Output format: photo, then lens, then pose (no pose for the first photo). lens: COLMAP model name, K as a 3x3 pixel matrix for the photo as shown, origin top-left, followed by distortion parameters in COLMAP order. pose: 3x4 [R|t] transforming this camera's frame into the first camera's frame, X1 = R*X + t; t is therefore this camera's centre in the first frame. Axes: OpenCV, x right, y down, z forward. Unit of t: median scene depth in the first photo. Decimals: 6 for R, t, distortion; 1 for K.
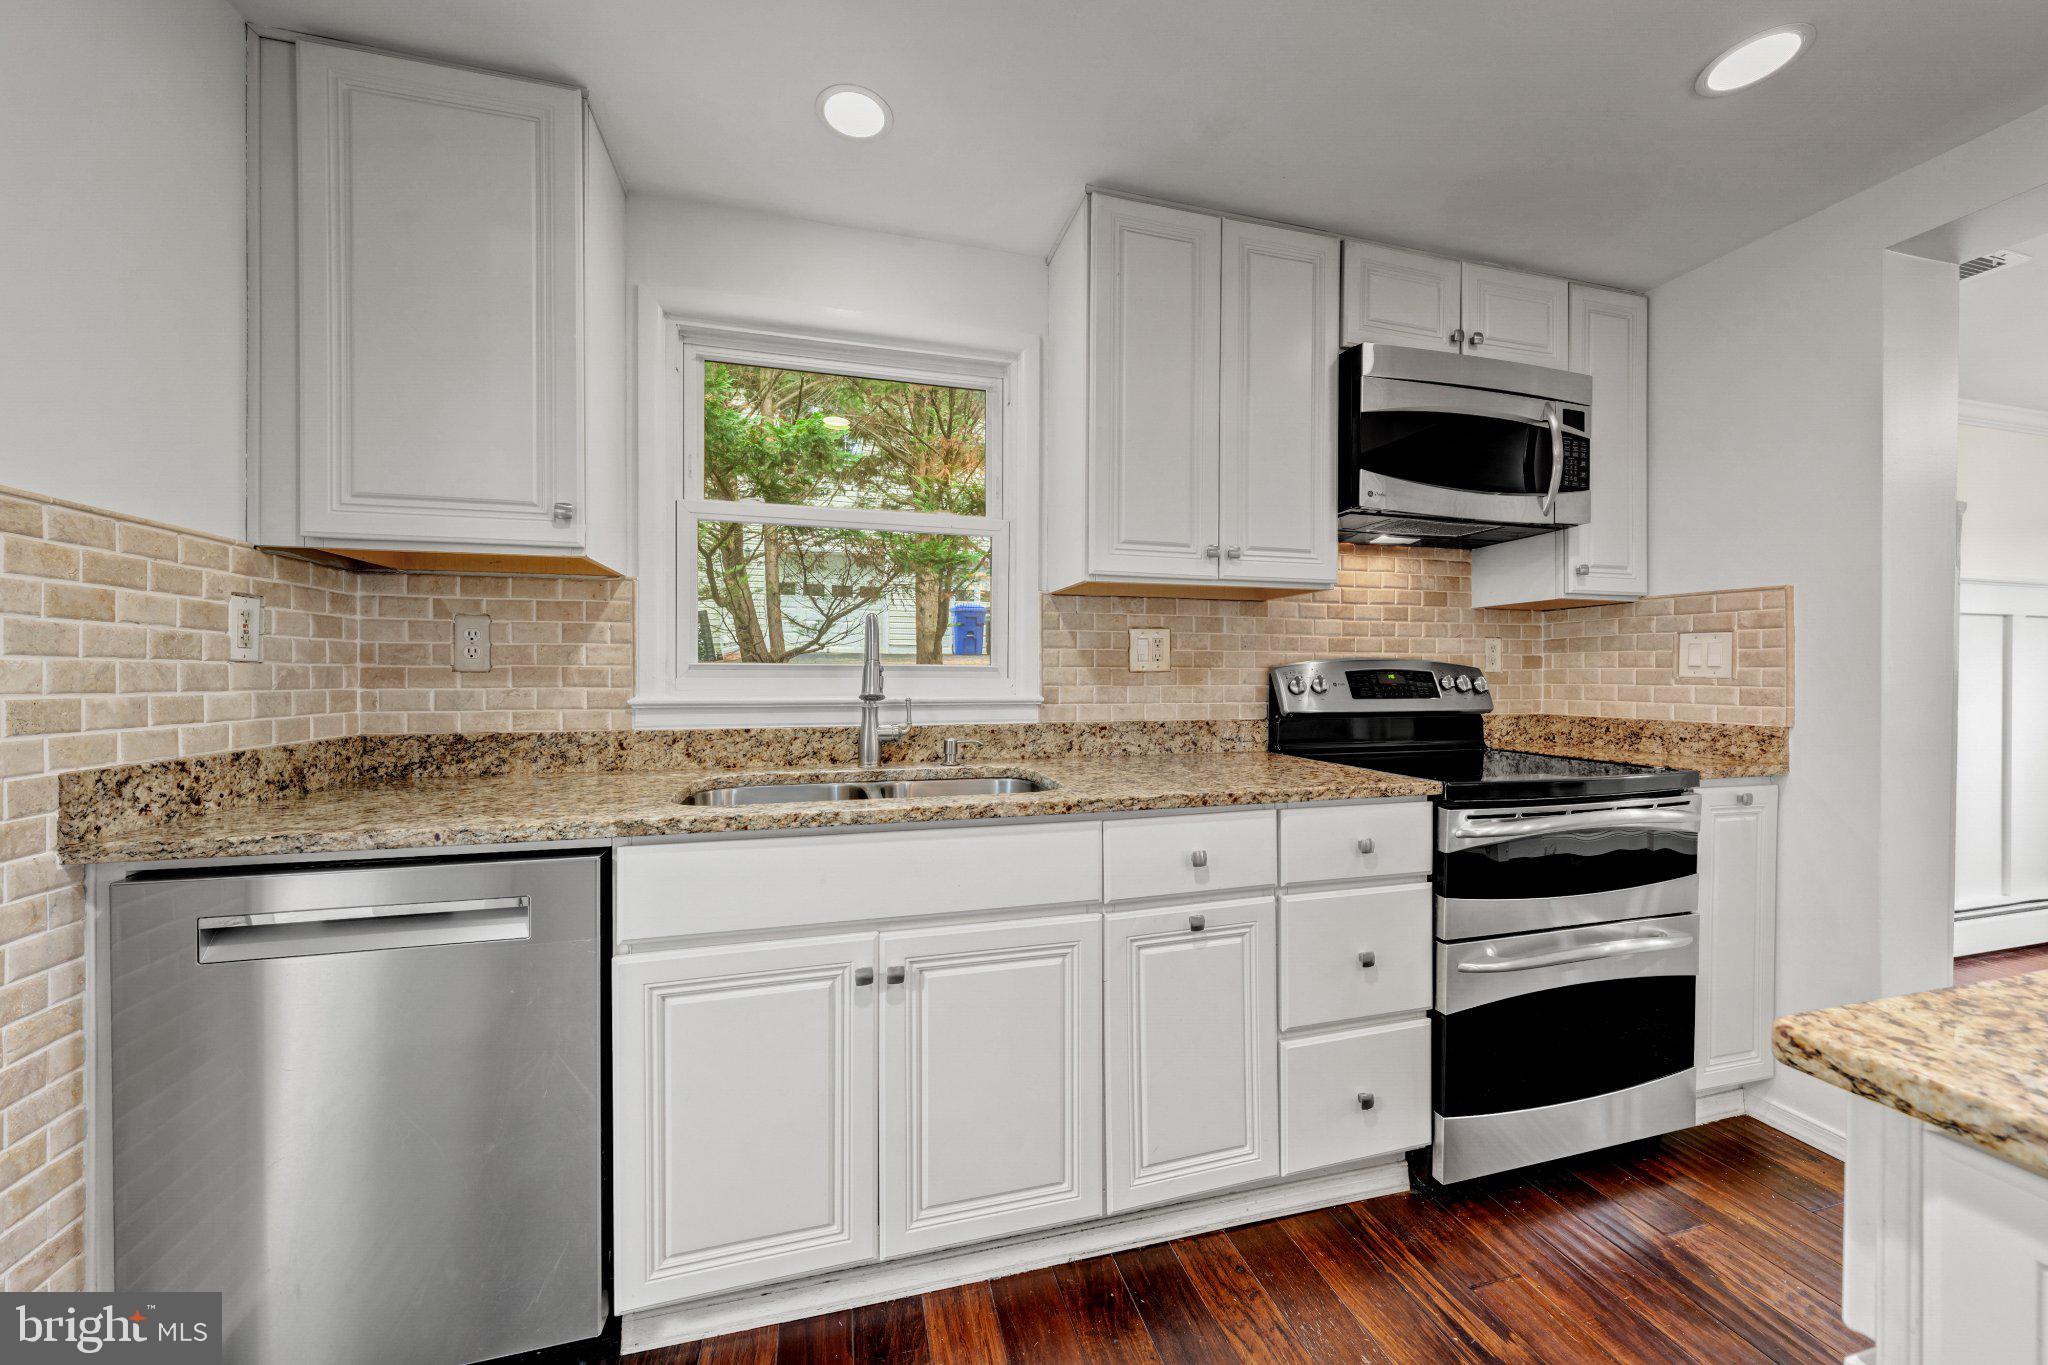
lens RADIAL K [[722.7, 0, 1020.8], [0, 722.7, 679.4], [0, 0, 1]] dist [0.000380, 0.000082]
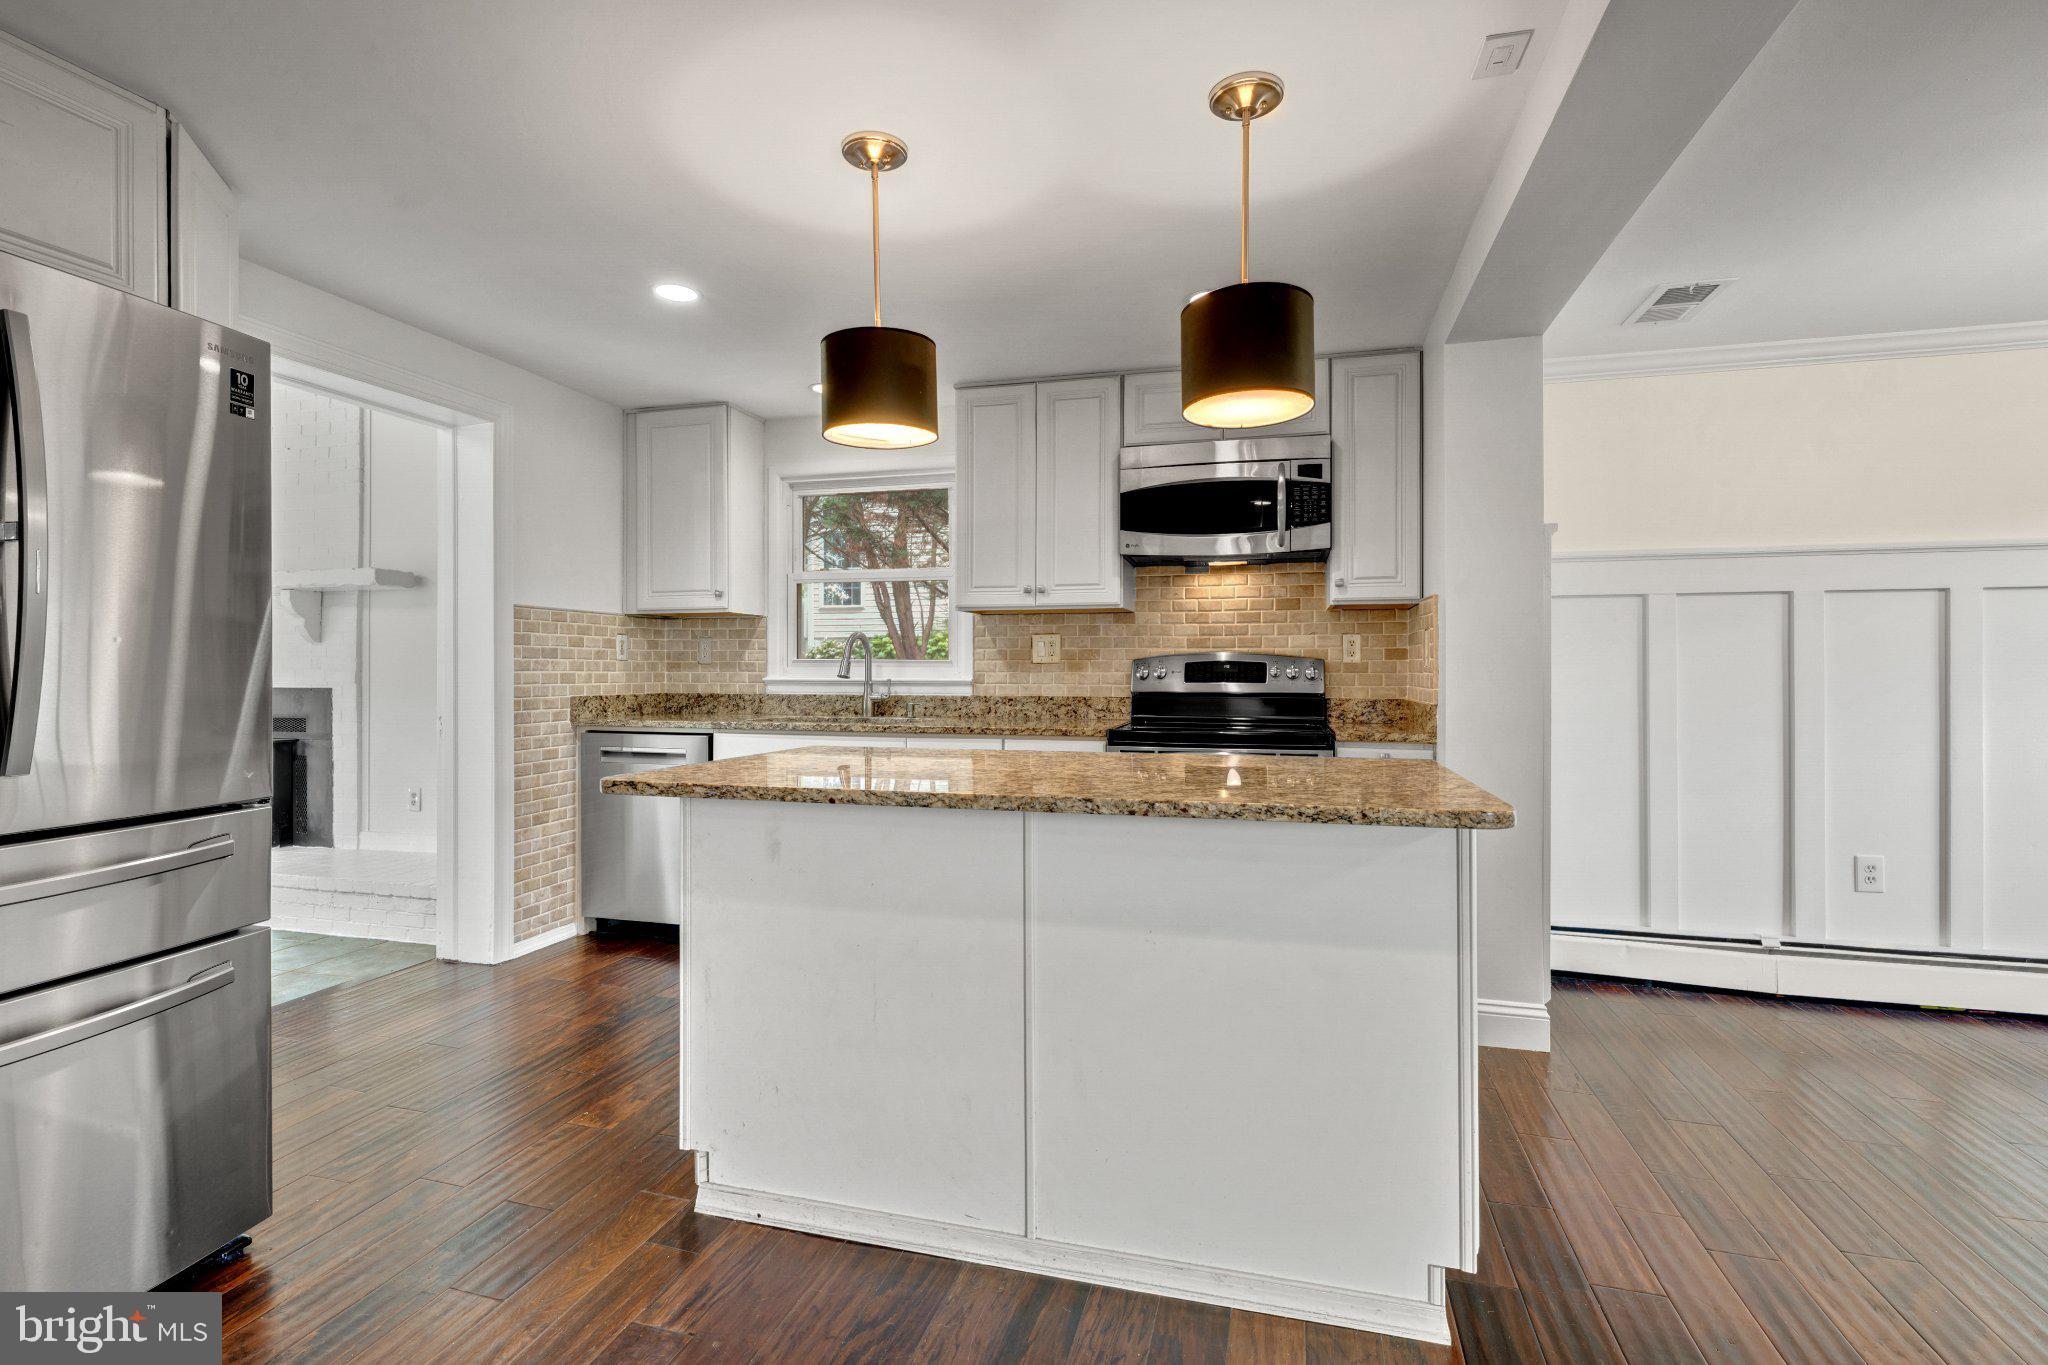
lens RADIAL K [[953.1, 0, 1019.0], [0, 953.1, 666.1], [0, 0, 1]] dist [0.003800, -0.000222]
pose [[0.861976, -0.001768, -0.506946, 1.304147], [-0.003644, 0.999946, -0.009683, 0.016903], [0.506936, 0.010194, 0.861923, -0.844004]]
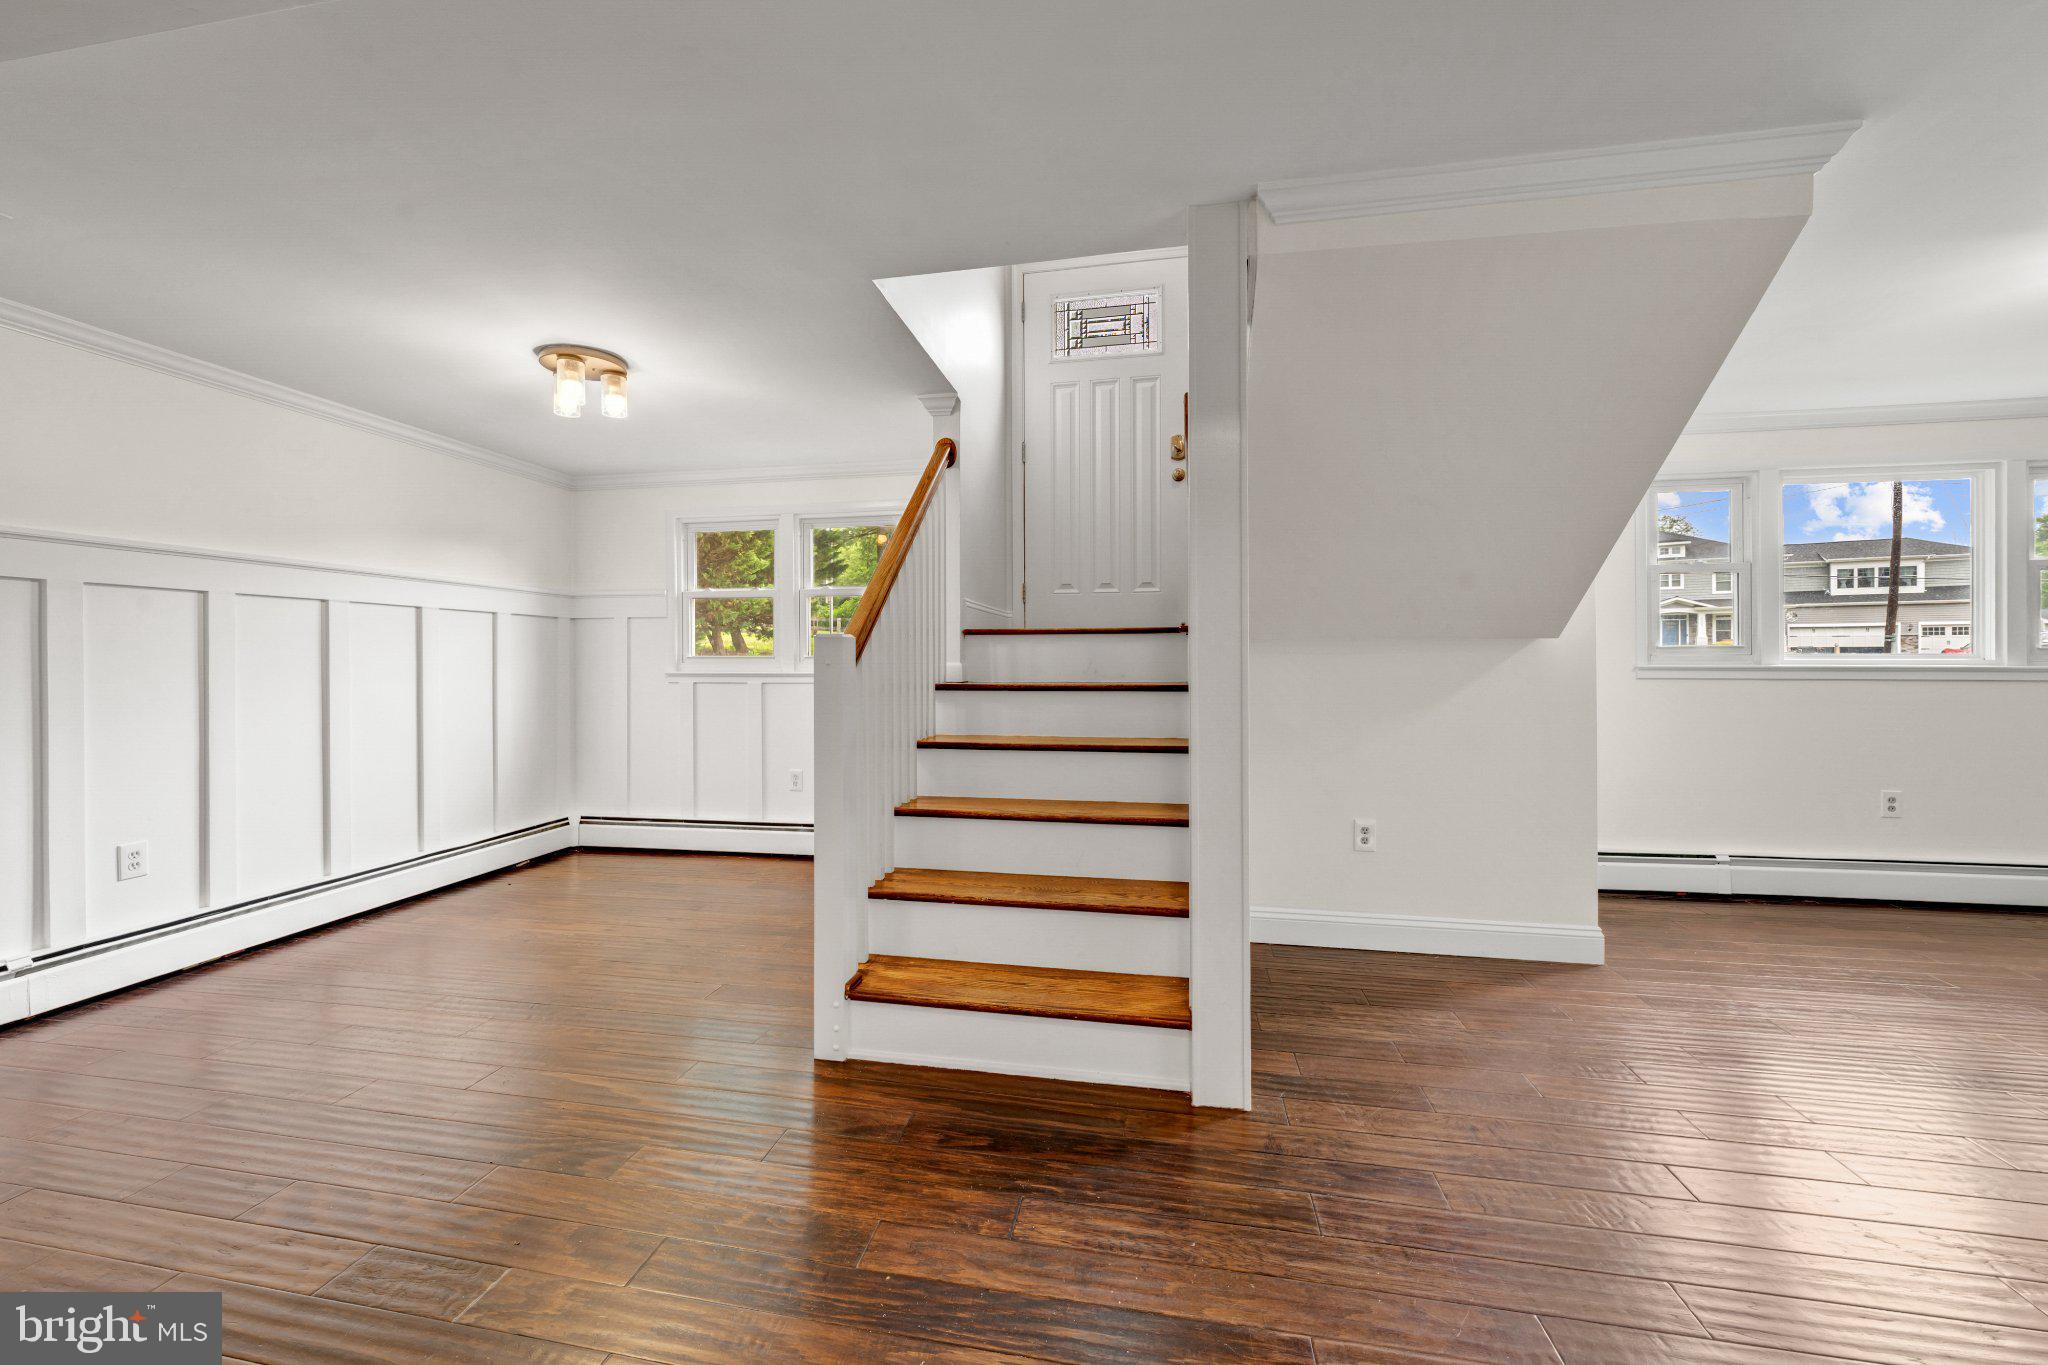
lens RADIAL K [[782.0, 0, 1015.6], [0, 782.0, 661.9], [0, 0, 1]] dist [-0.002709, 0.000341]
pose [[0.431367, -0.002301, 0.902174, 1.140732], [0.009827, 0.999949, -0.002149, 0.018343], [-0.902123, 0.009793, 0.431367, -0.683259]]
